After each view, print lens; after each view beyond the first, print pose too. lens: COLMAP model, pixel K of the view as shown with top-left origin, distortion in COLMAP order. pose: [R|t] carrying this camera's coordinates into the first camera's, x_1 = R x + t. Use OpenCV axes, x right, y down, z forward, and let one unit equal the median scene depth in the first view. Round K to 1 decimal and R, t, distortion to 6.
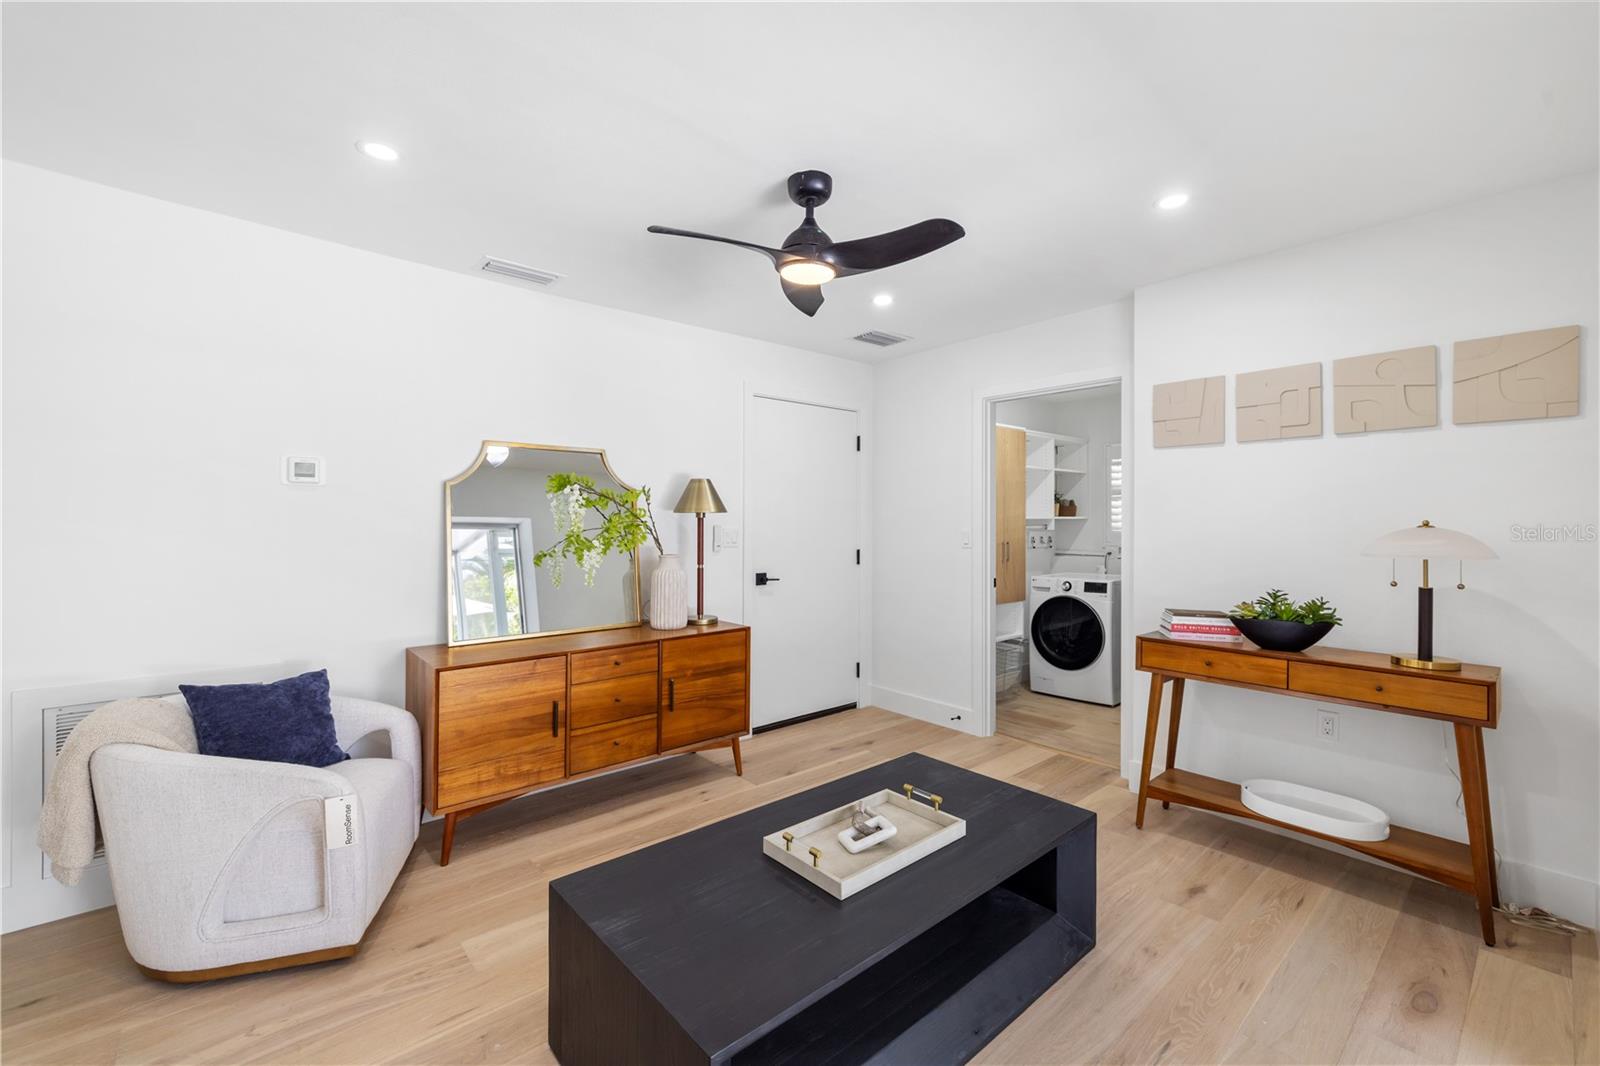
lens RADIAL K [[676.0, 0, 803.5], [0, 676.0, 529.1], [0, 0, 1]] dist [-0.002658, 0.000150]
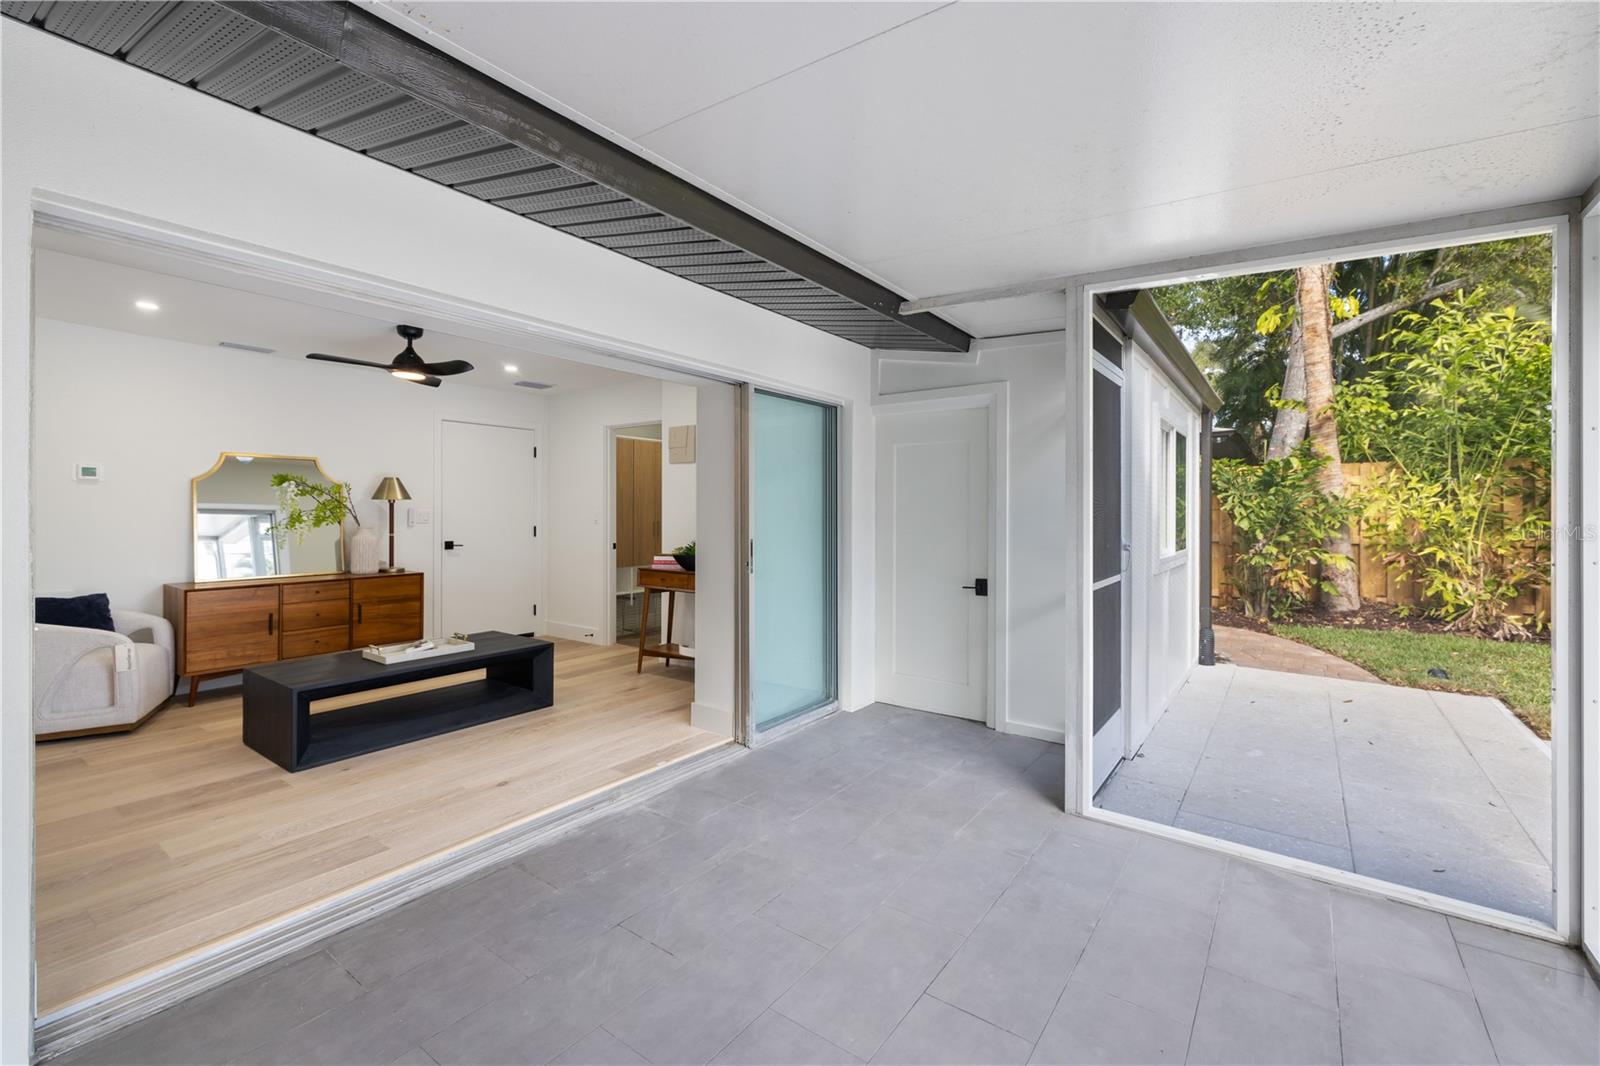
lens RADIAL K [[676.0, 0, 800.6], [0, 676.0, 522.0], [0, 0, 1]] dist [-0.002658, 0.000150]
pose [[0.973864, -0.003034, 0.227113, 0.472172], [0.002255, 0.999991, 0.003690, 0.026536], [-0.227122, -0.003081, 0.973861, -0.817364]]
